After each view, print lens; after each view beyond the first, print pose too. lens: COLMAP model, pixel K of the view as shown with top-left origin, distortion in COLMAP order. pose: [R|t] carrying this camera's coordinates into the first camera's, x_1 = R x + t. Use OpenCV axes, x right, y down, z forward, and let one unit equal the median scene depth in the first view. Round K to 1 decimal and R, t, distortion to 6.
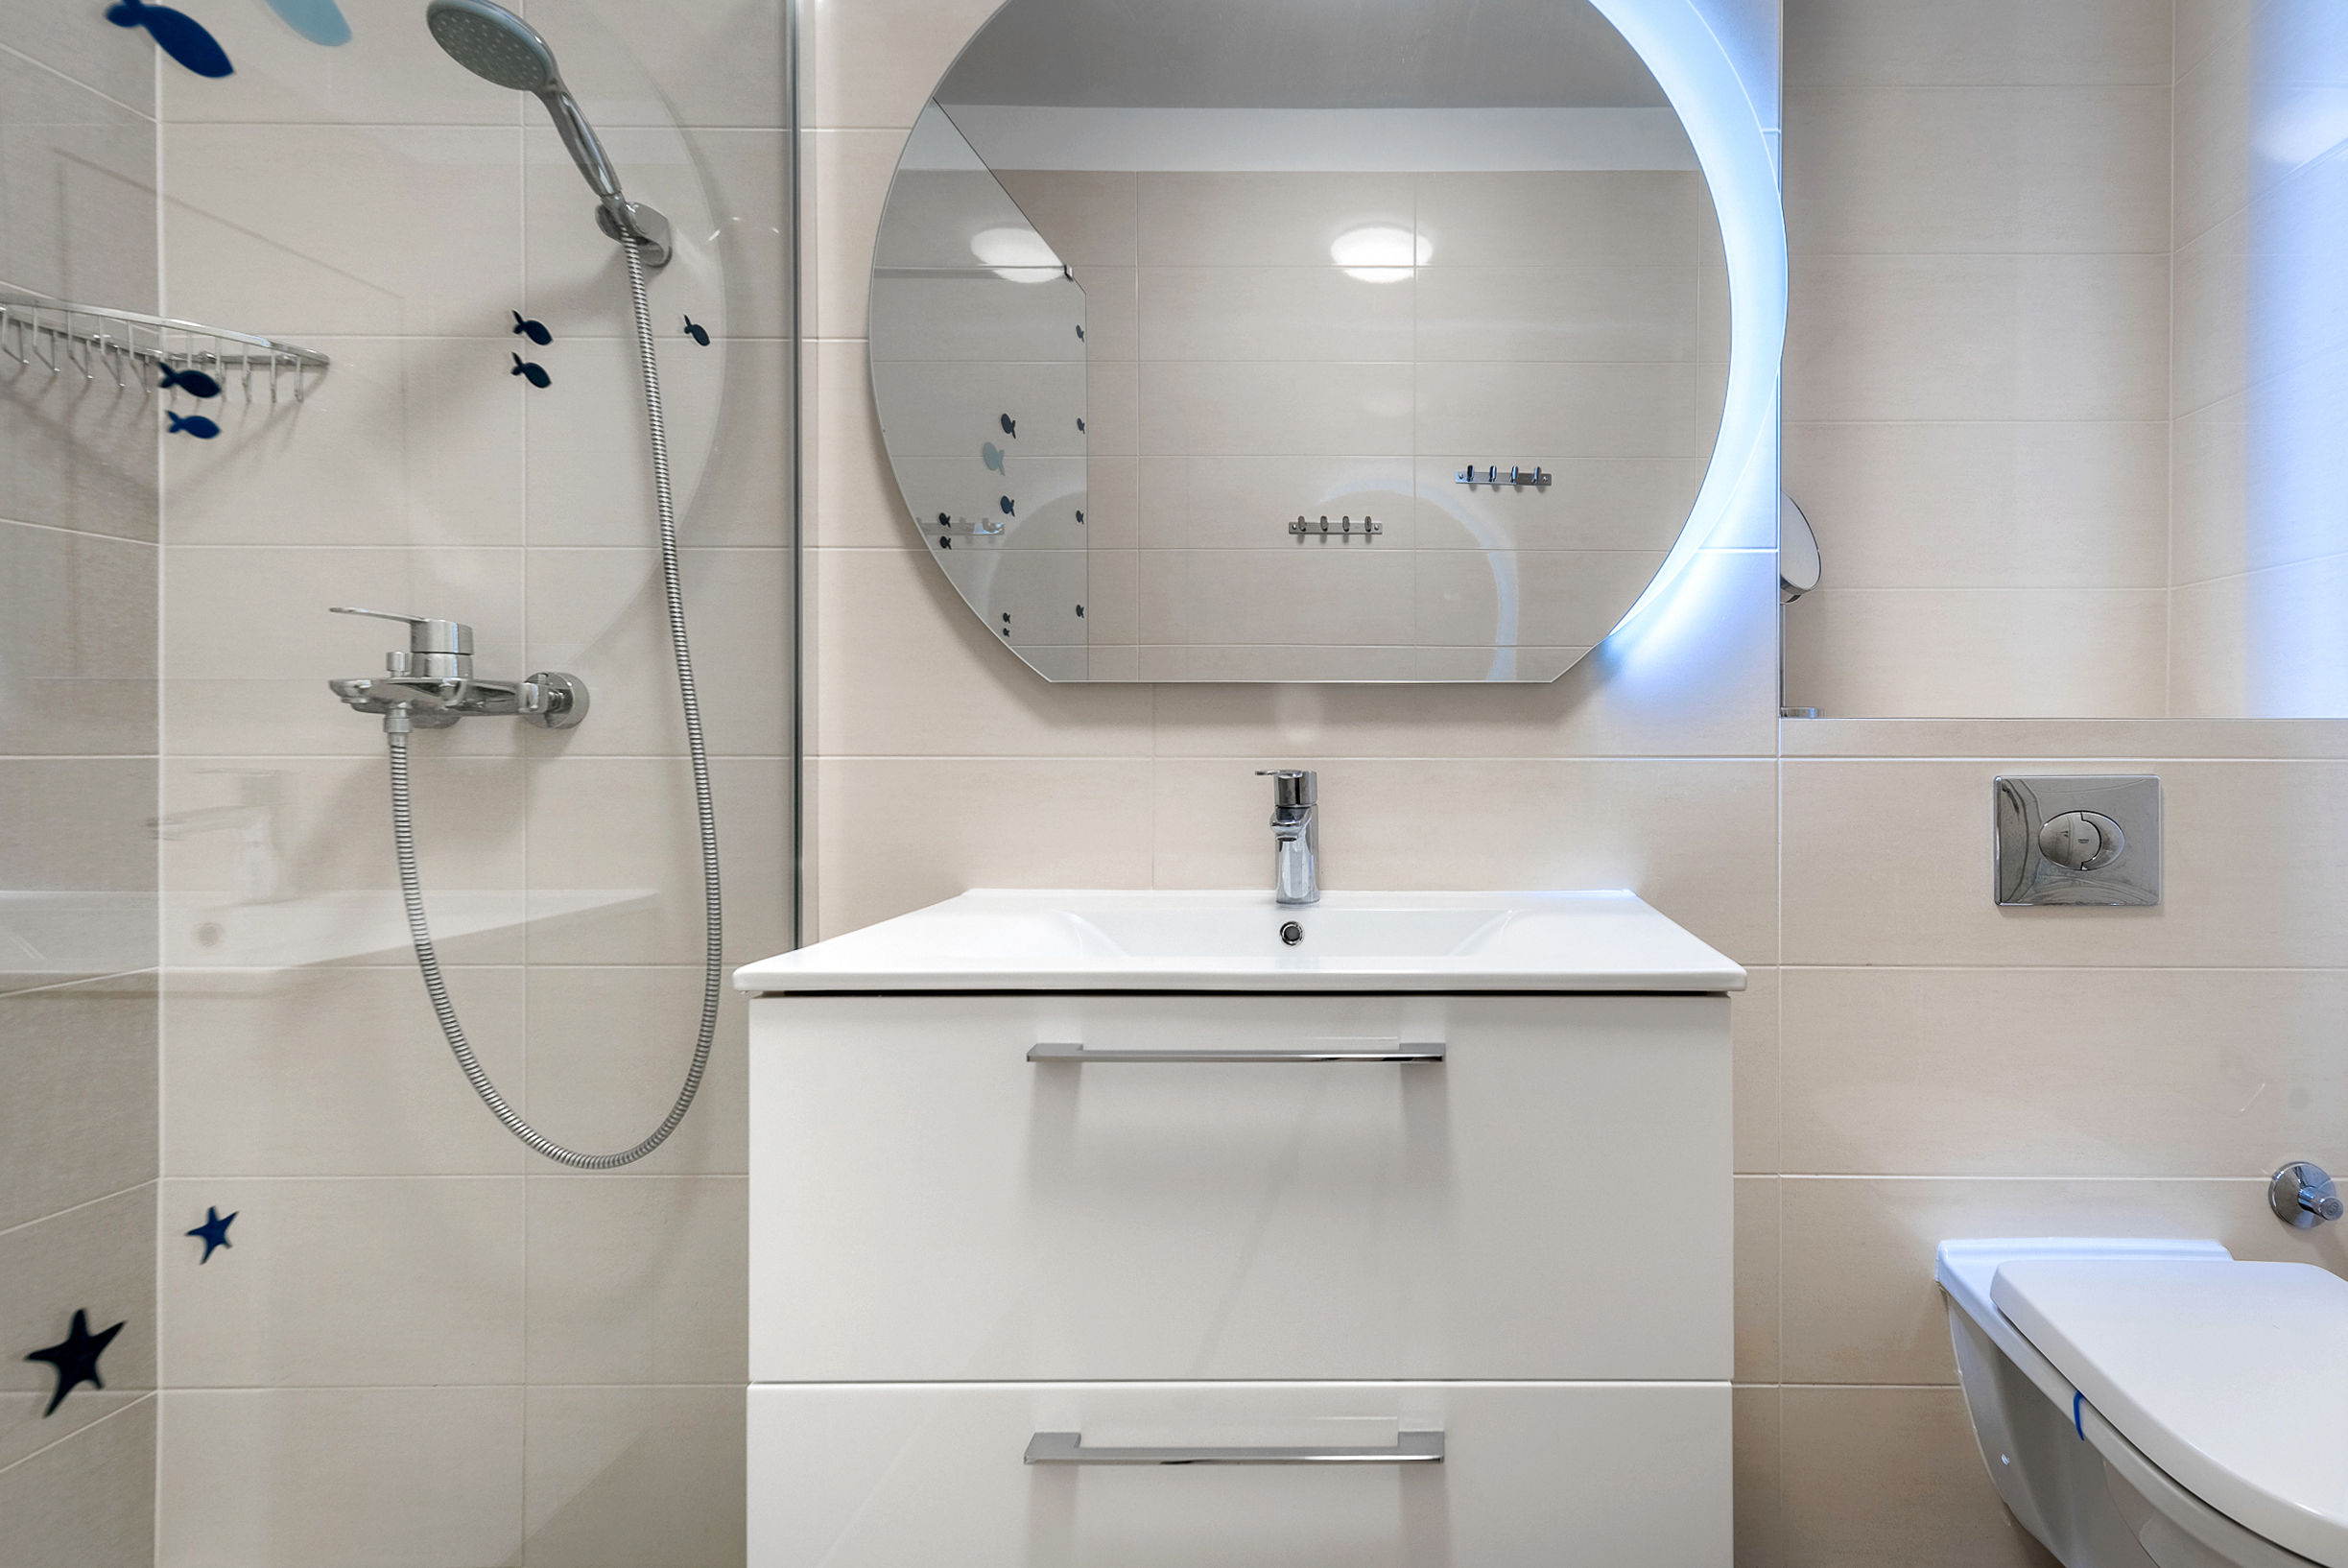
lens RADIAL K [[1178.7, 0, 1173.4], [0, 1178.7, 756.8], [0, 0, 1]] dist [-0.000669, 0.009180]
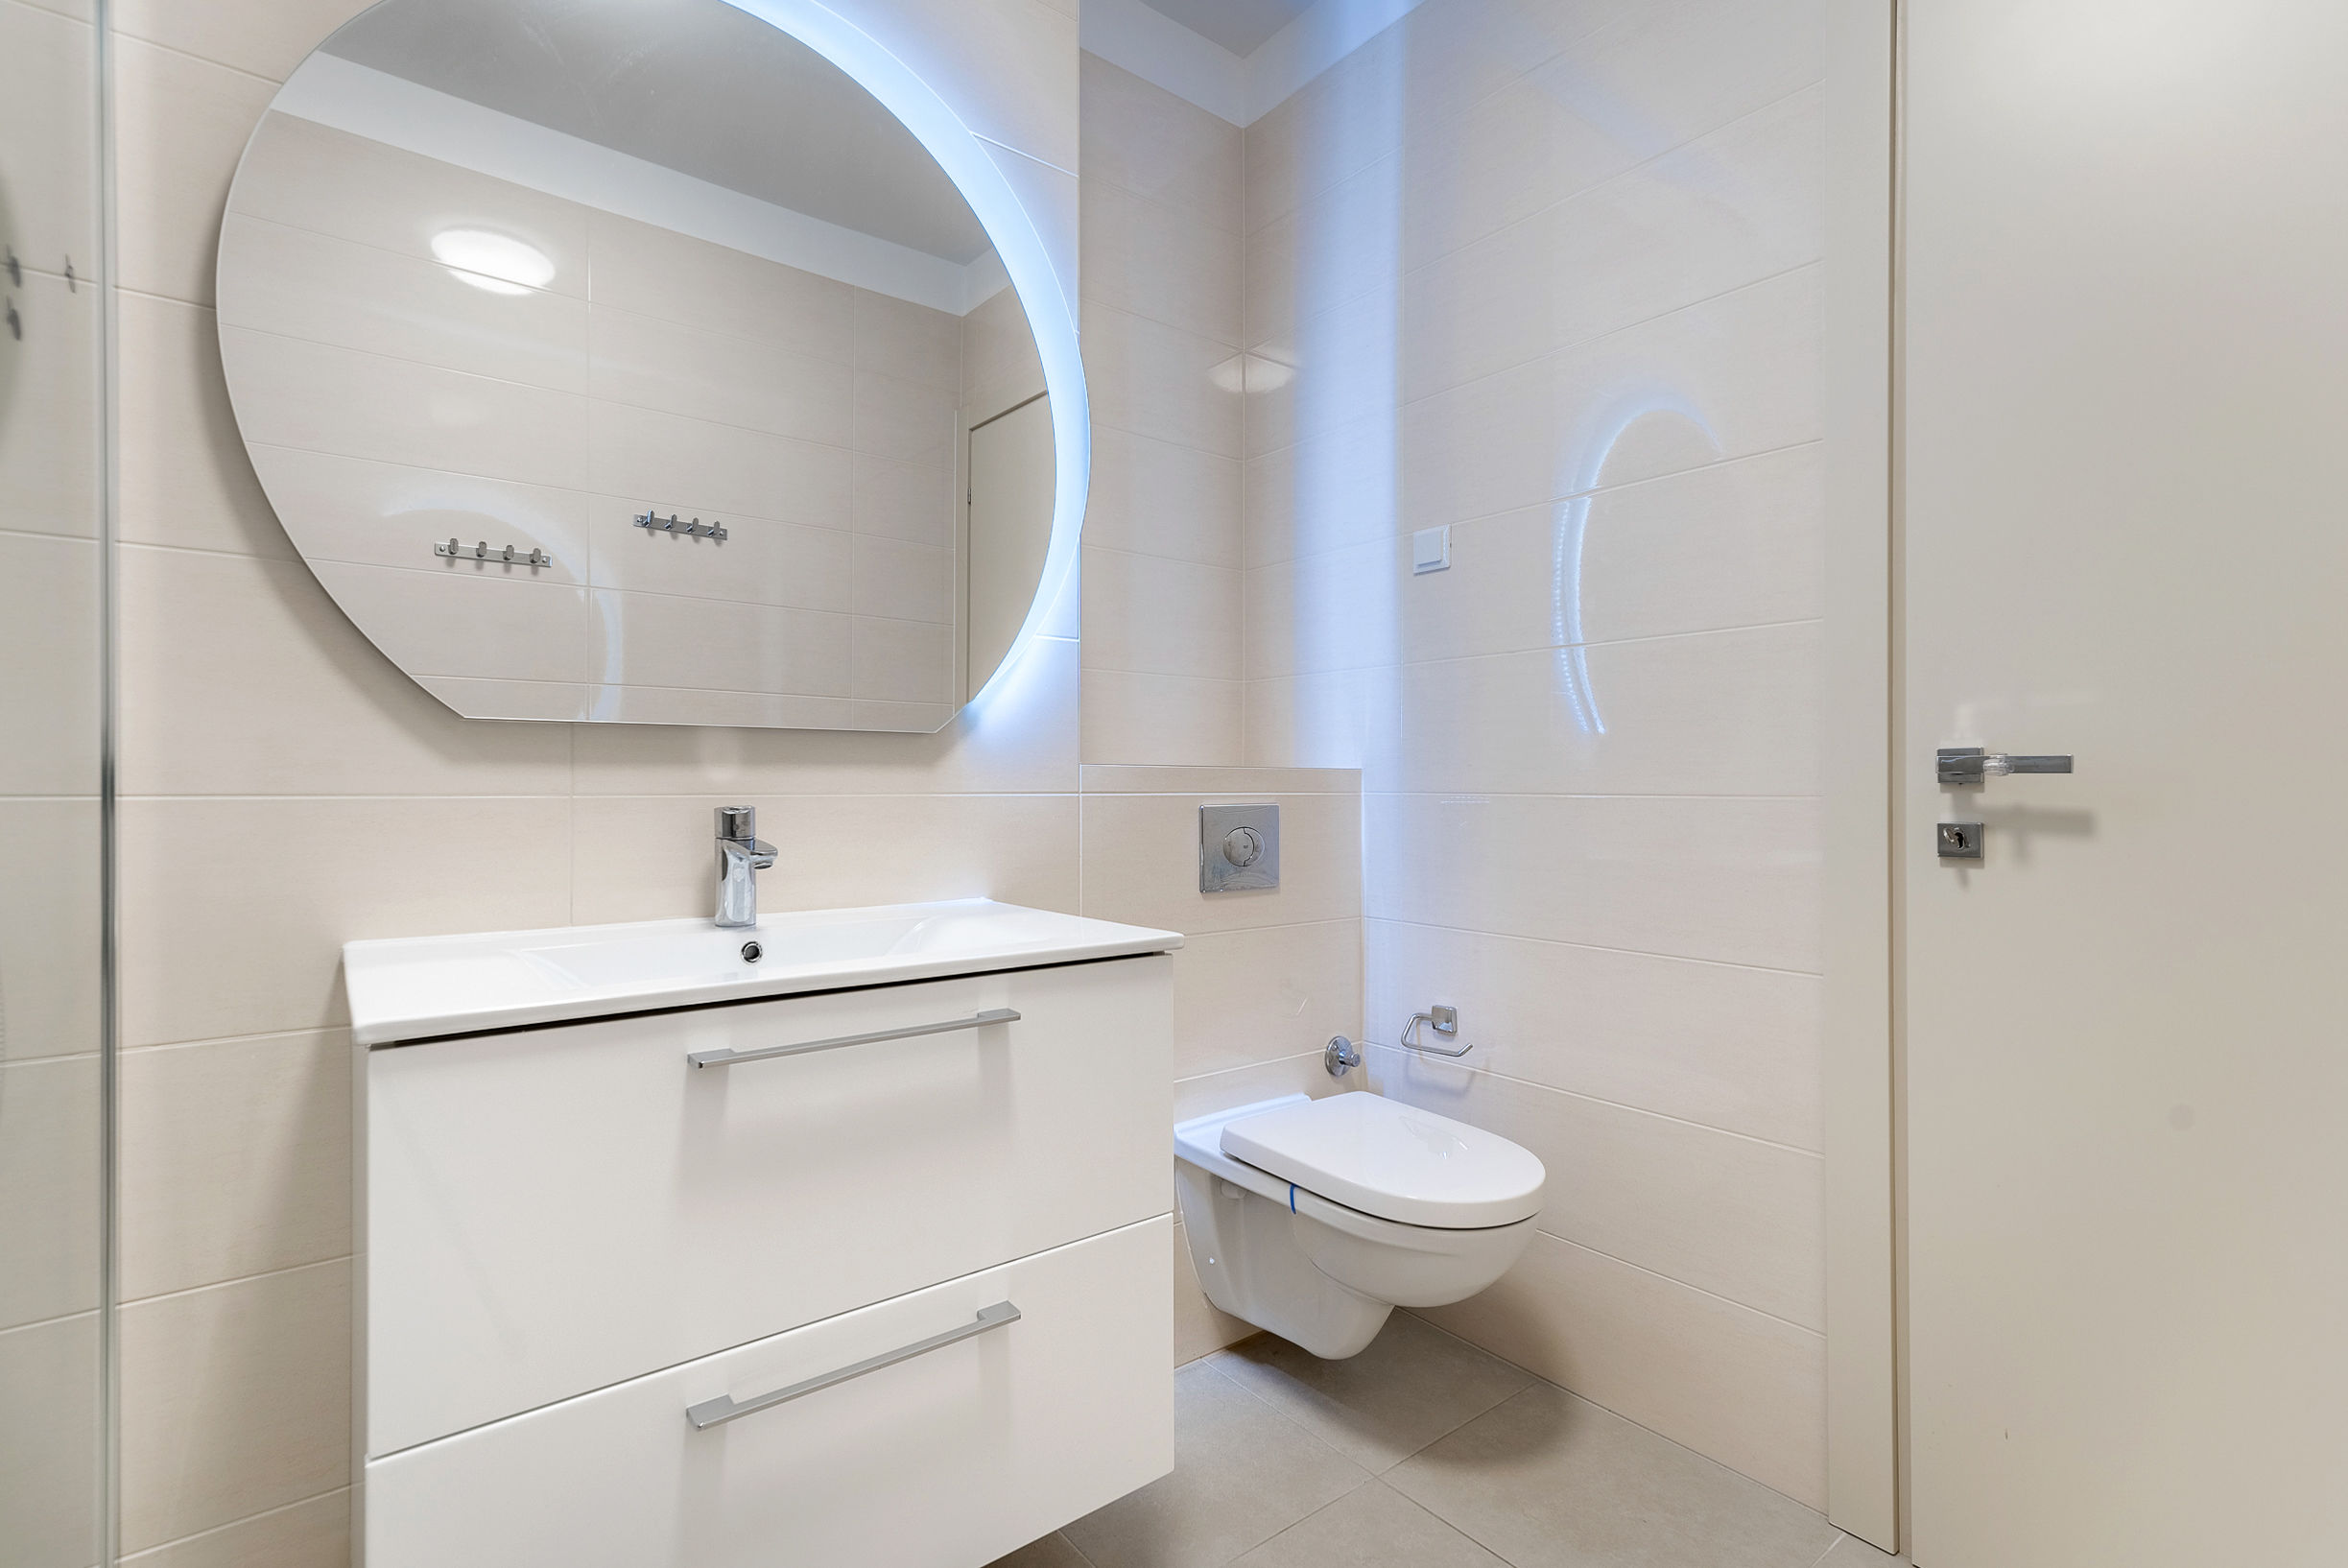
lens RADIAL K [[1077.5, 0, 1144.0], [0, 1077.5, 791.6], [0, 0, 1]] dist [0.012100, 0.000110]
pose [[0.792029, -0.001702, 0.610481, -0.191898], [0.002942, 0.999995, -0.001029, 0.000102], [-0.610476, 0.002611, 0.792030, -0.030230]]
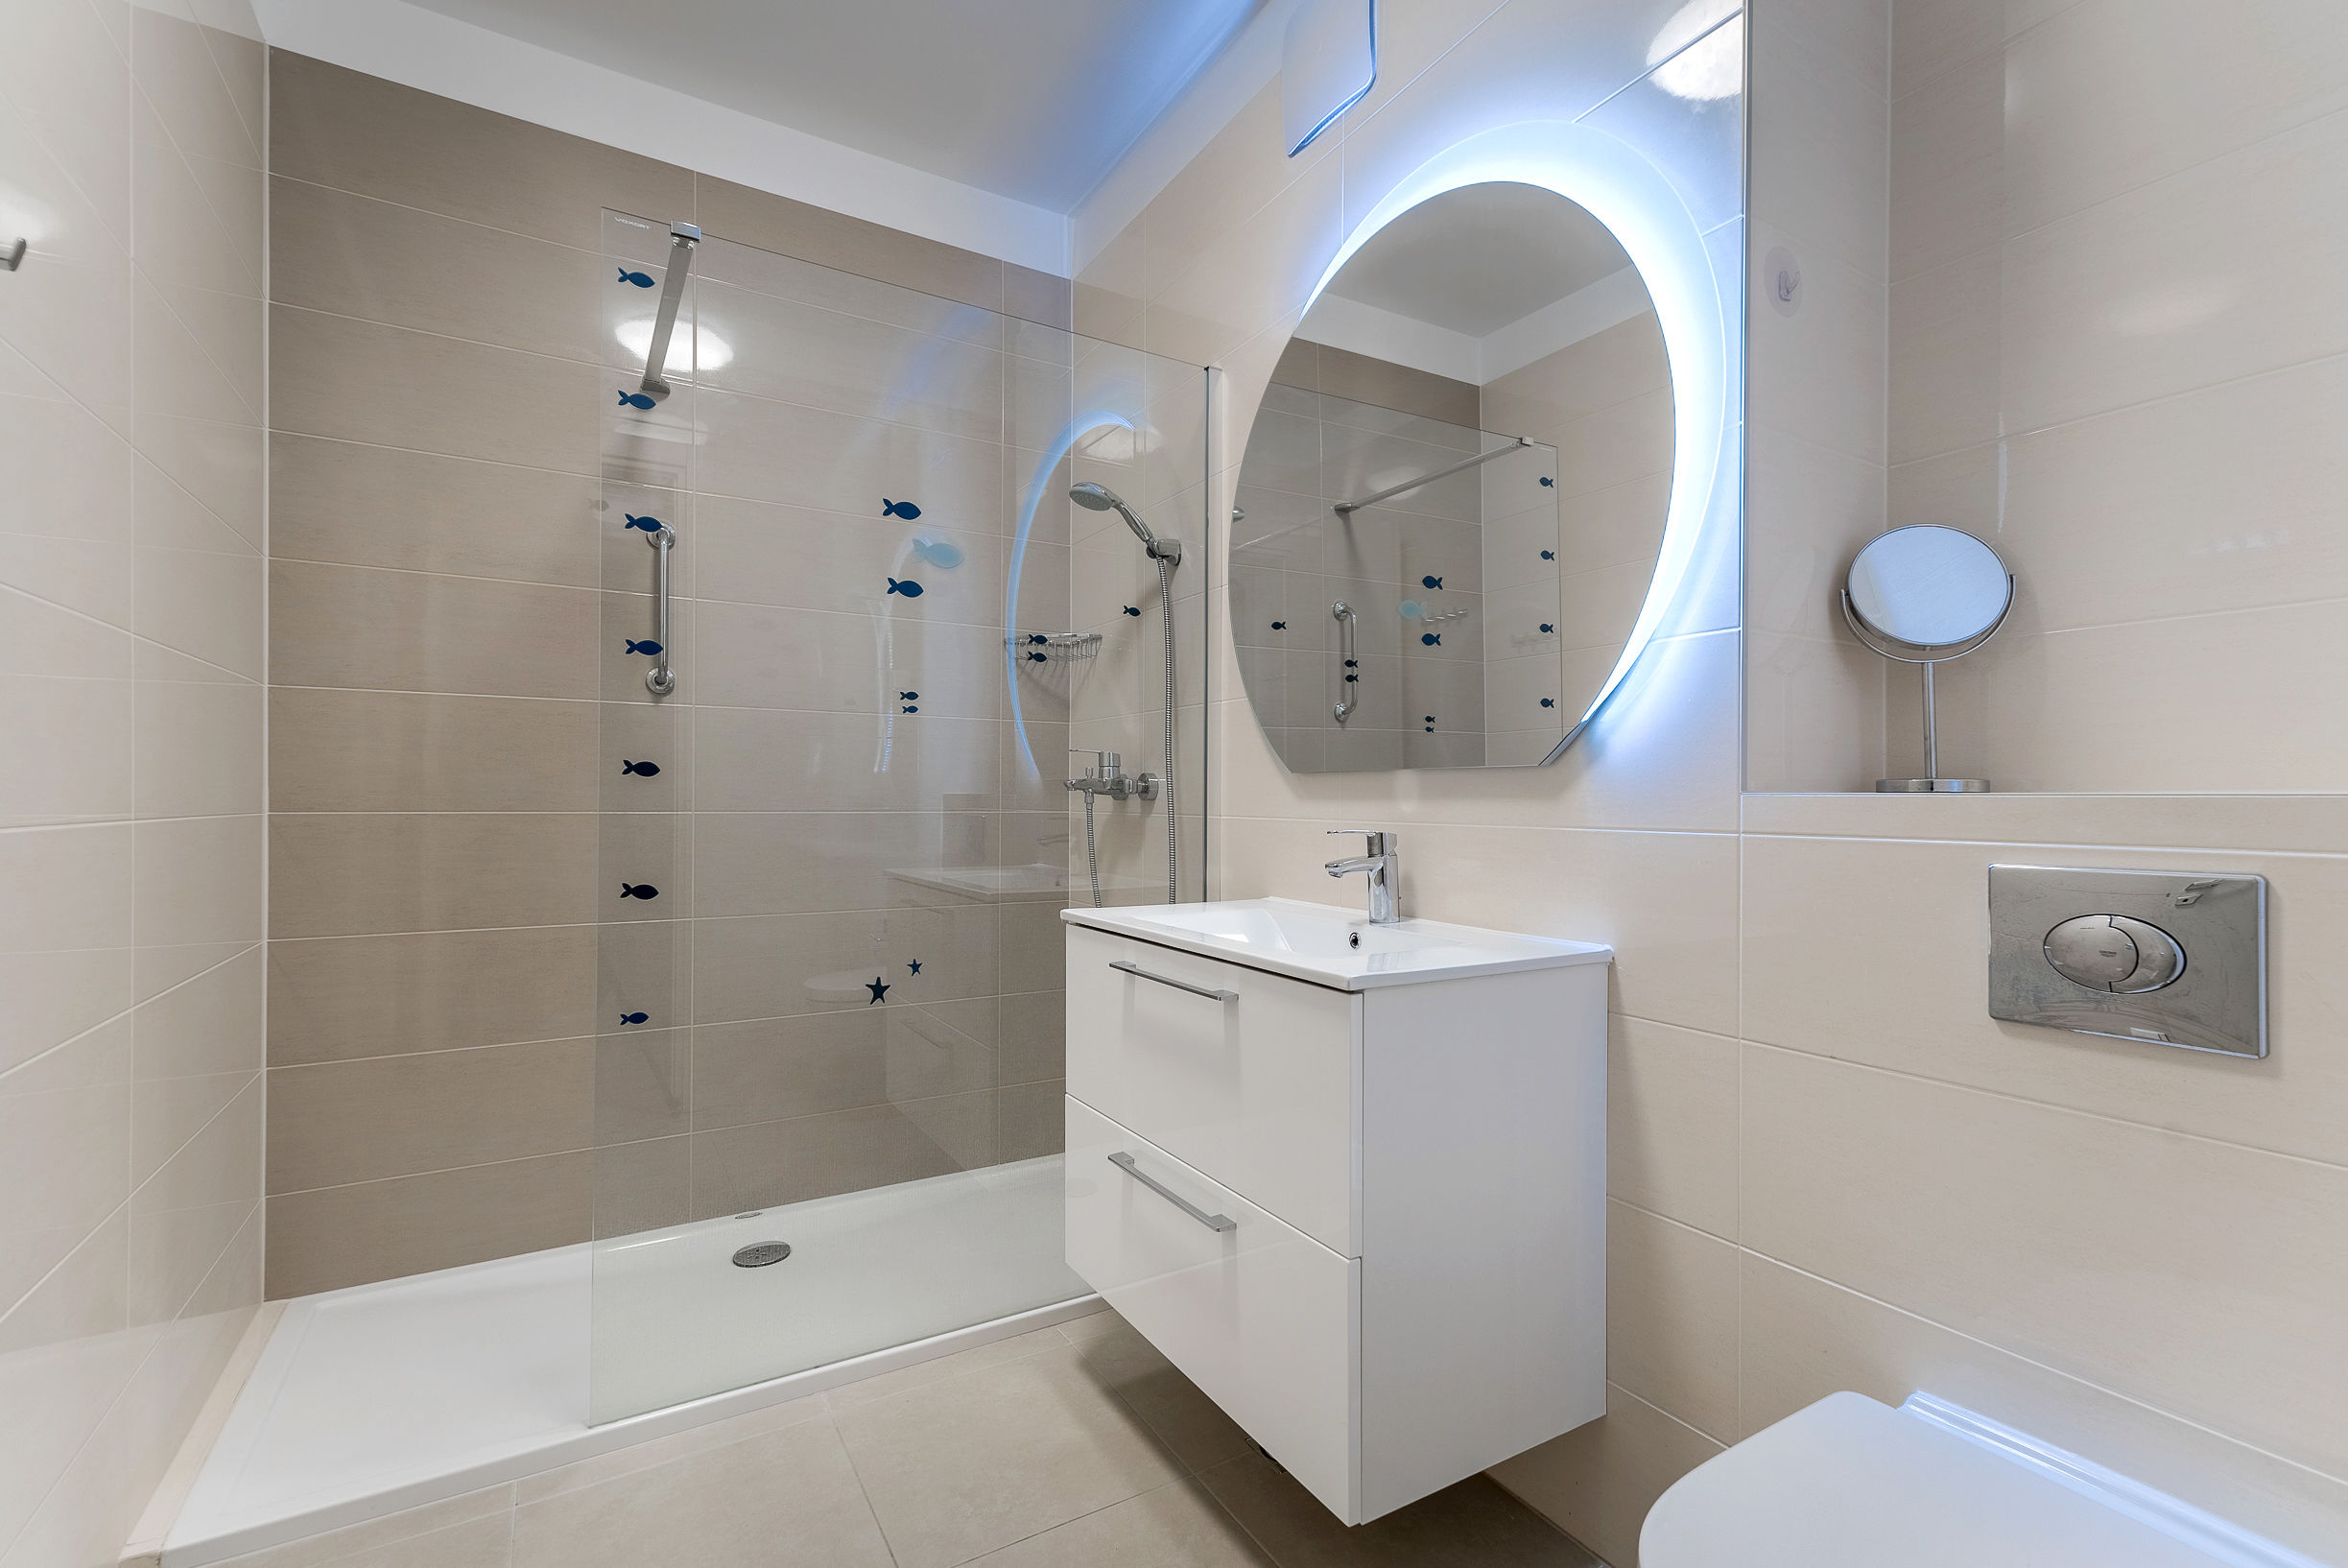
lens RADIAL K [[1077.5, 0, 1144.0], [0, 1077.5, 791.6], [0, 0, 1]] dist [0.012100, 0.000110]
pose [[0.468536, -0.003120, -0.883439, 1.120645], [-0.007335, 0.999946, -0.007422, -0.024729], [0.883414, 0.009957, 0.468488, 0.115060]]
